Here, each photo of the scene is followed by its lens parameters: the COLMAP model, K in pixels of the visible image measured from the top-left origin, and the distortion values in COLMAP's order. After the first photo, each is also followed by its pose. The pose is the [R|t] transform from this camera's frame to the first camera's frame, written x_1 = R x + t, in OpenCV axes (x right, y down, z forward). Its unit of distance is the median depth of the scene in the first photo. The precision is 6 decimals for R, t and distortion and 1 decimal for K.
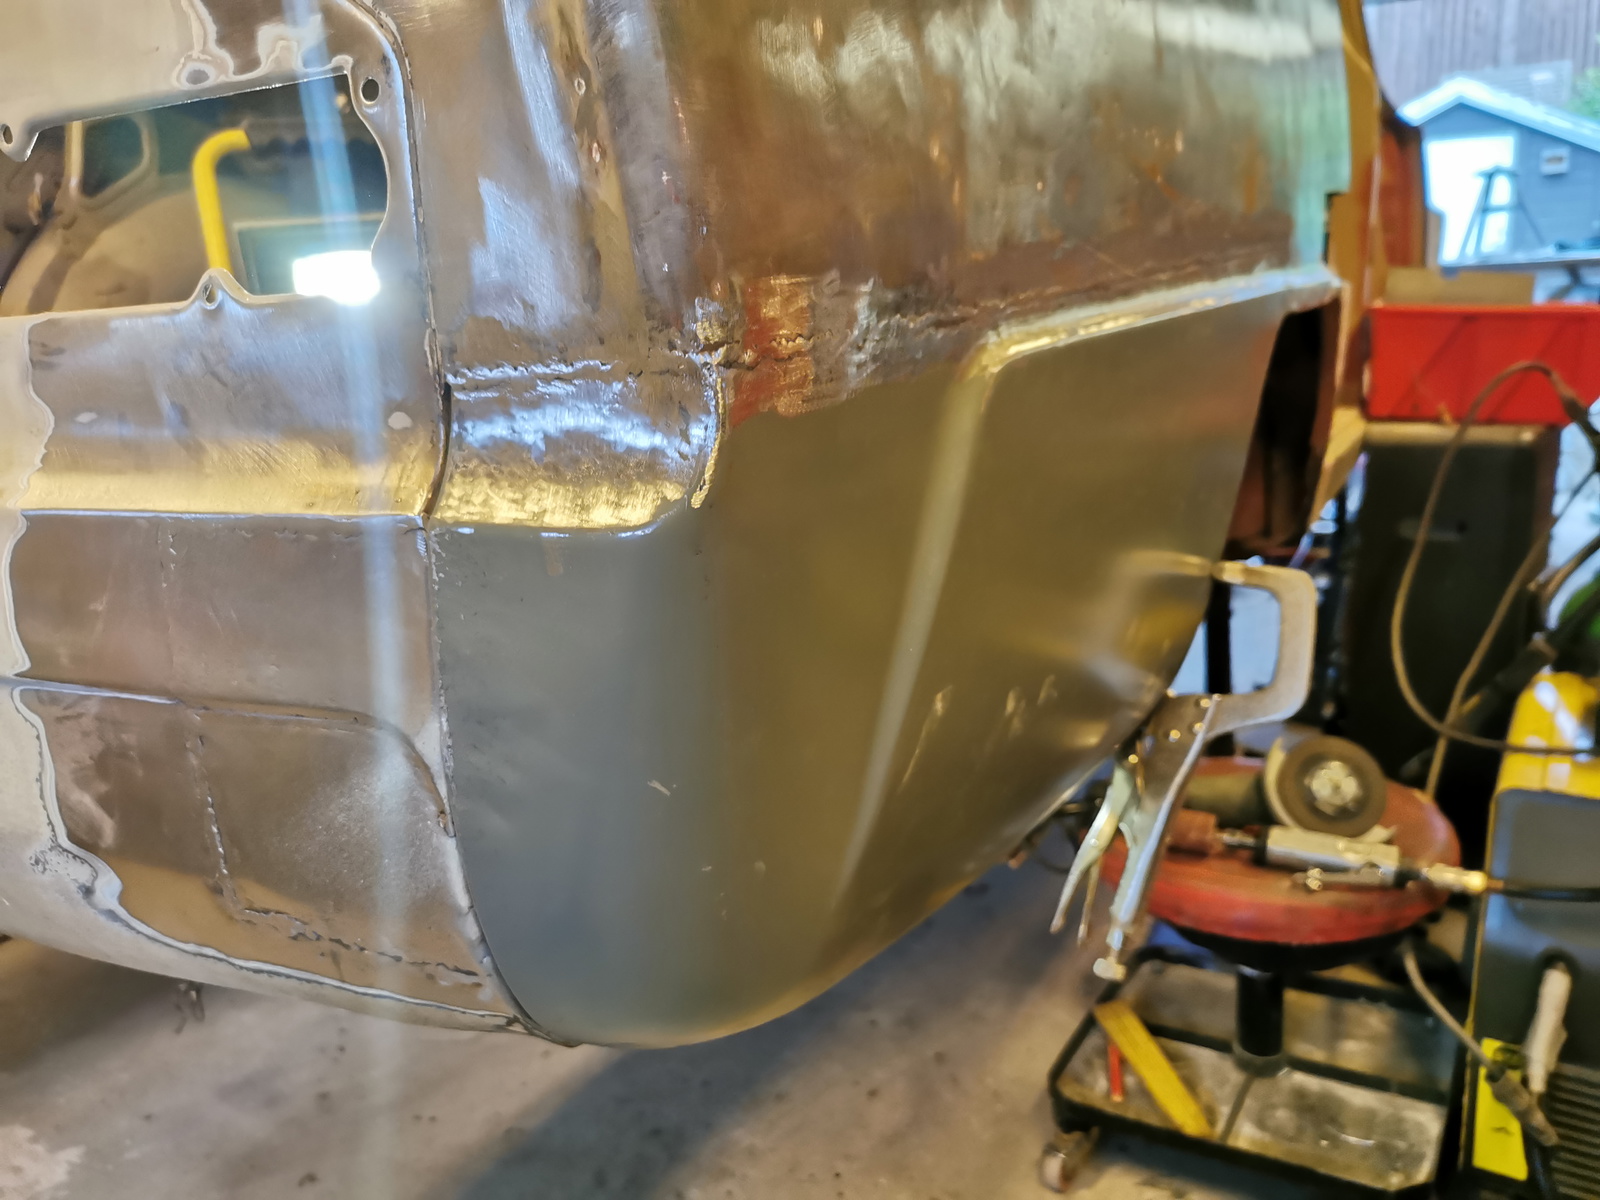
lens RADIAL K [[1263.9, 0, 798.0], [0, 1263.9, 594.8], [0, 0, 1]] dist [0.009304, -0.000179]
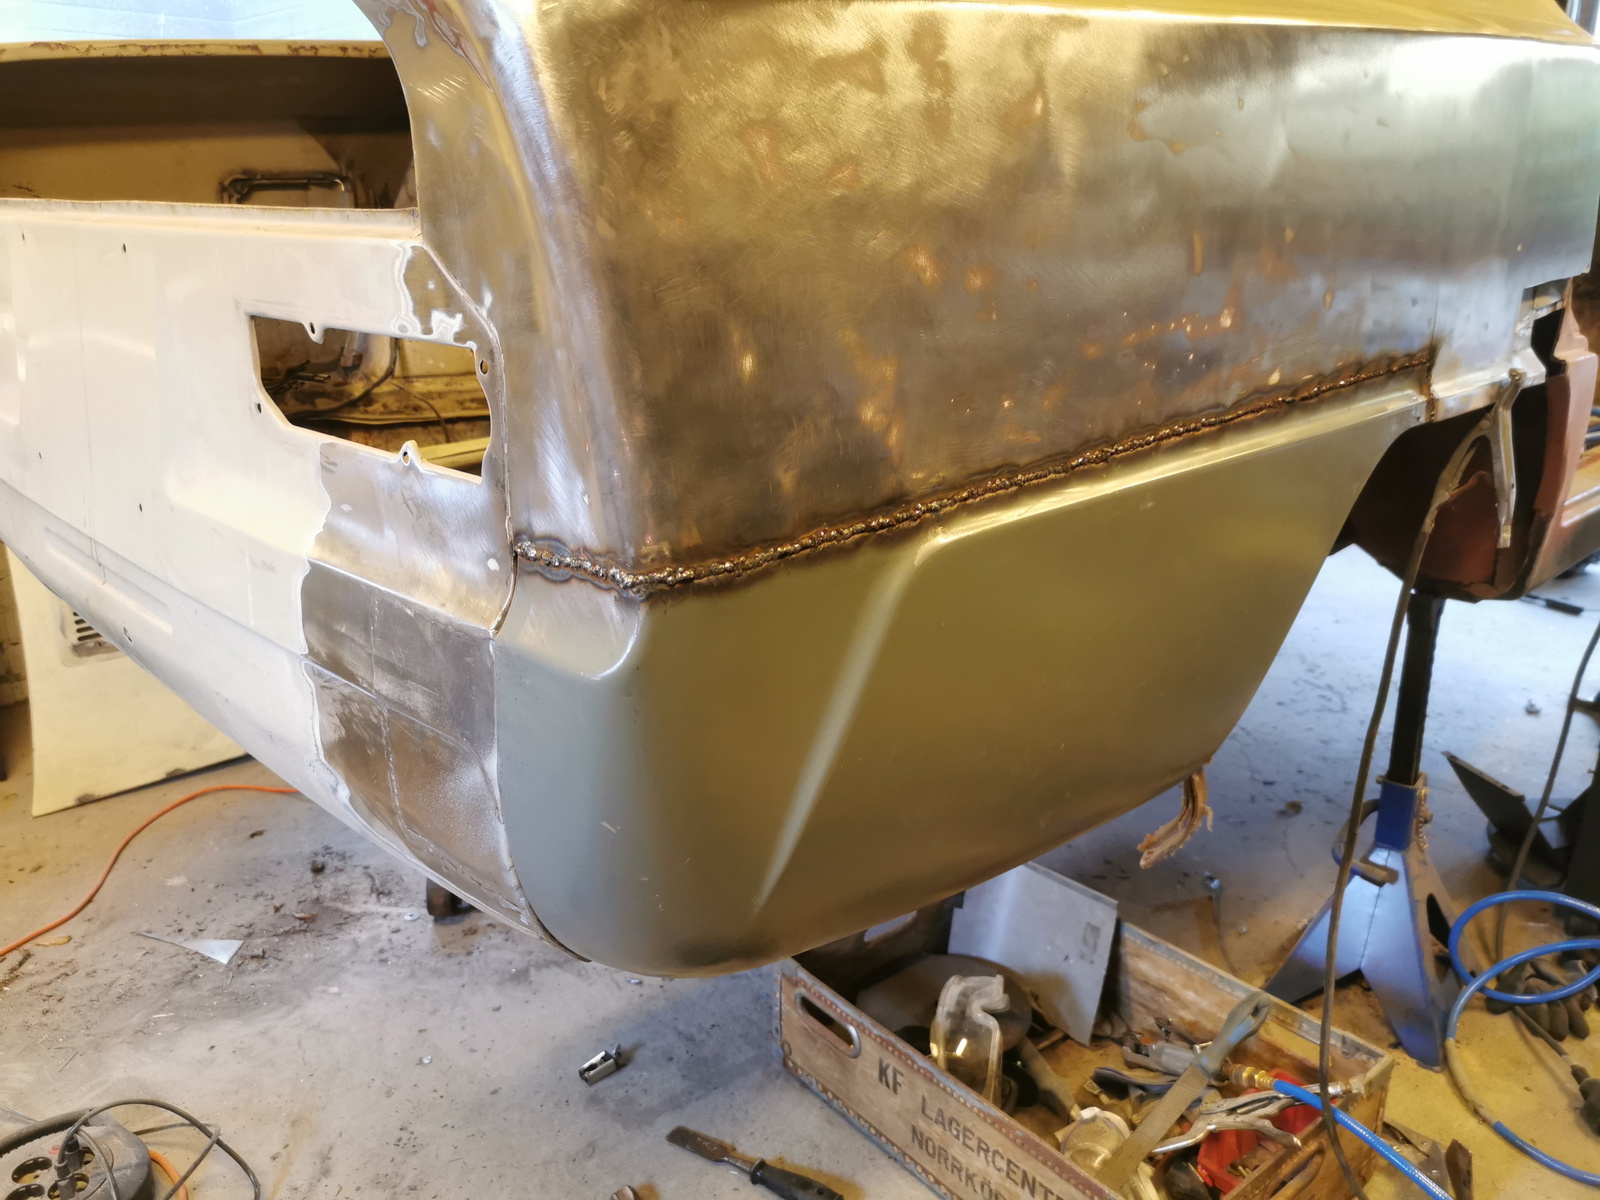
lens RADIAL K [[1244.3, 0, 800.0], [0, 1244.3, 600.0], [0, 0, 1]] dist [0.042512, -0.044015]
pose [[0.948197, 0.155127, -0.277232, 0.278668], [-0.124238, 0.984243, 0.125817, -0.193743], [0.292382, -0.084856, 0.952529, -0.213950]]
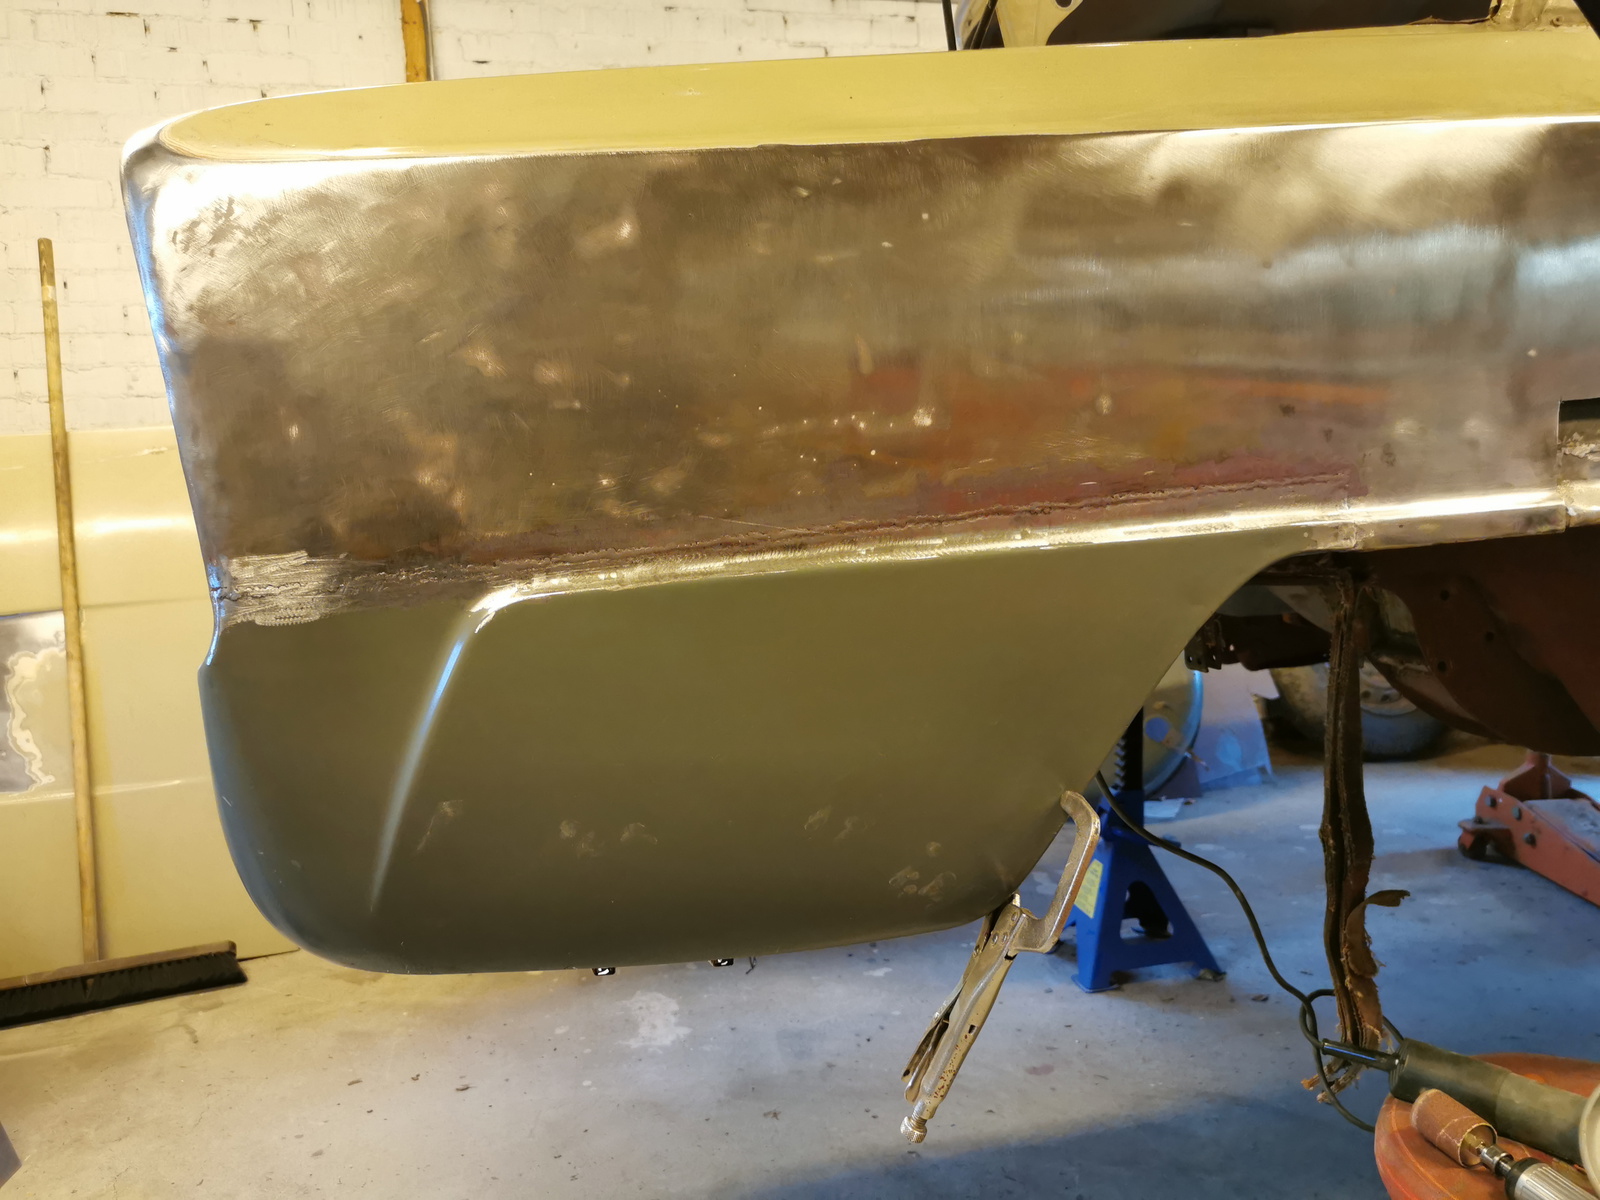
lens RADIAL K [[1244.3, 0, 800.0], [0, 1244.3, 600.0], [0, 0, 1]] dist [0.042512, -0.044015]
pose [[0.677996, 0.123049, -0.724693, 1.042280], [-0.162498, 0.986587, 0.015490, -0.184551], [0.716879, 0.107259, 0.688897, 0.140769]]
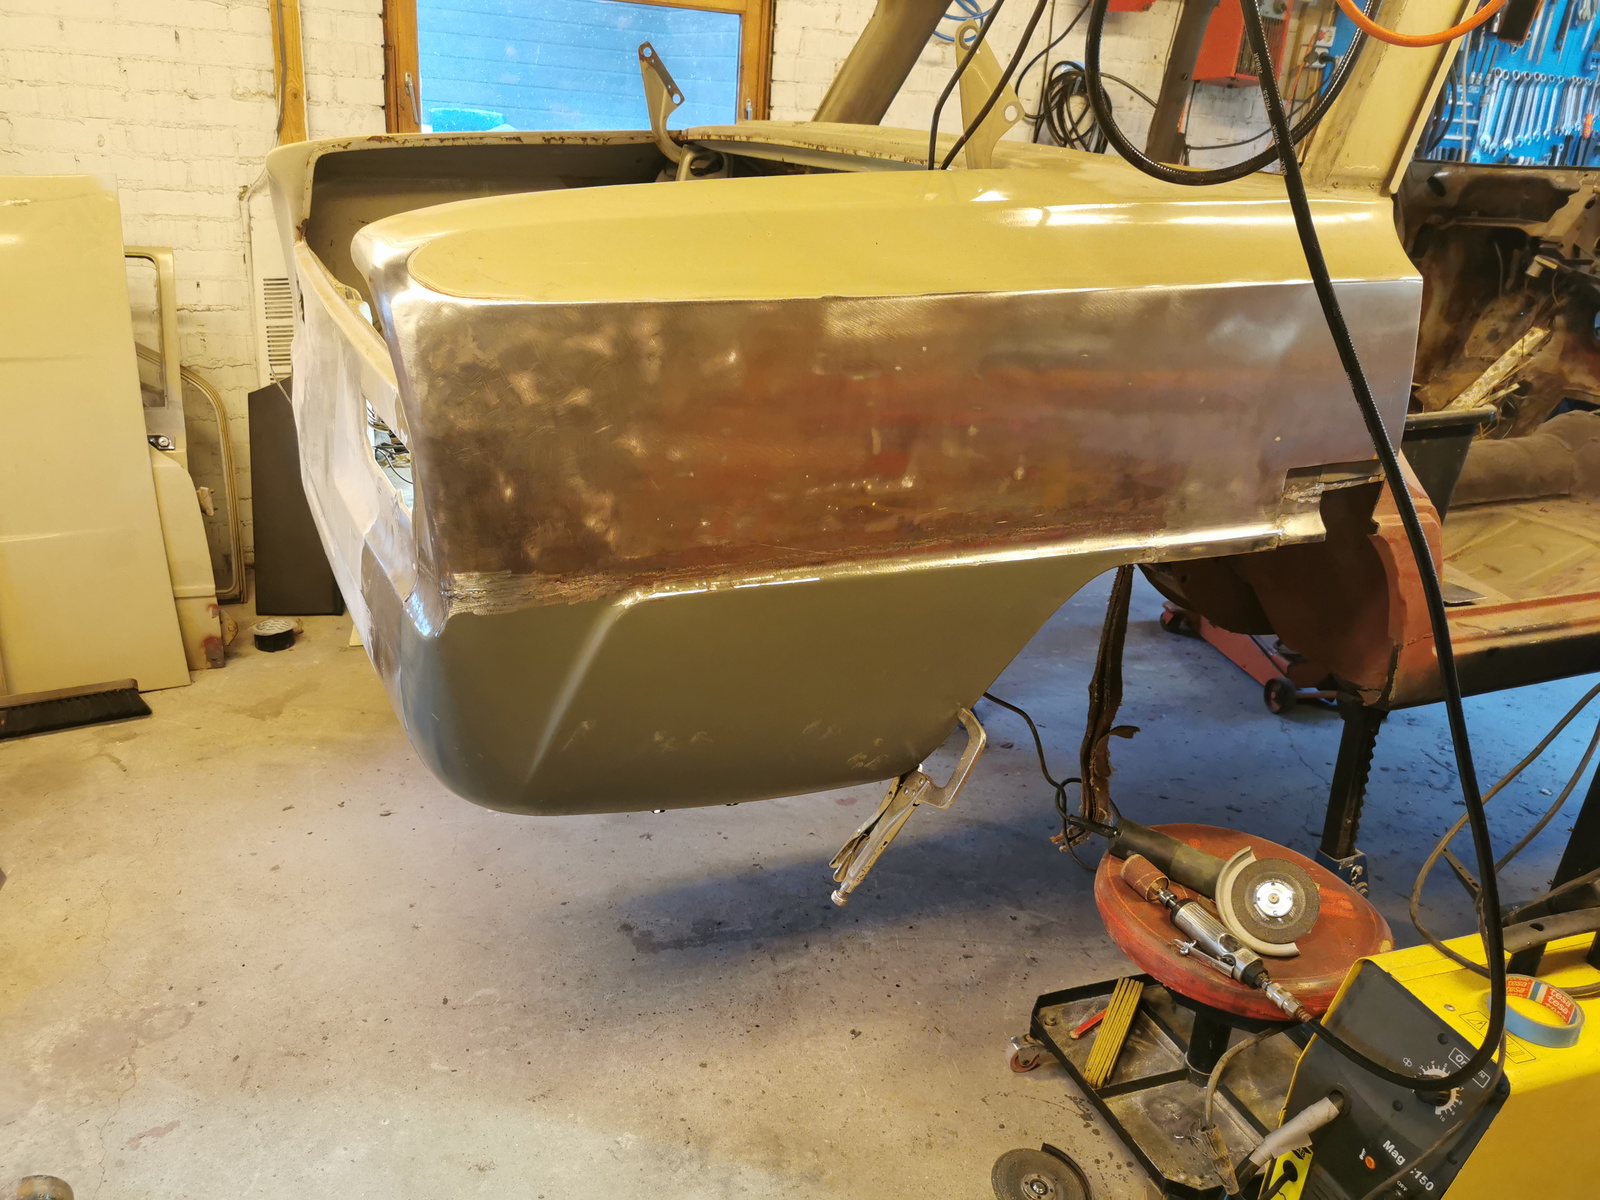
lens RADIAL K [[1244.3, 0, 800.0], [0, 1244.3, 600.0], [0, 0, 1]] dist [0.042512, -0.044015]
pose [[0.789665, 0.330565, -0.516872, 1.097375], [-0.248185, 0.942546, 0.223634, -0.535798], [0.561100, -0.048316, 0.826336, -0.510107]]
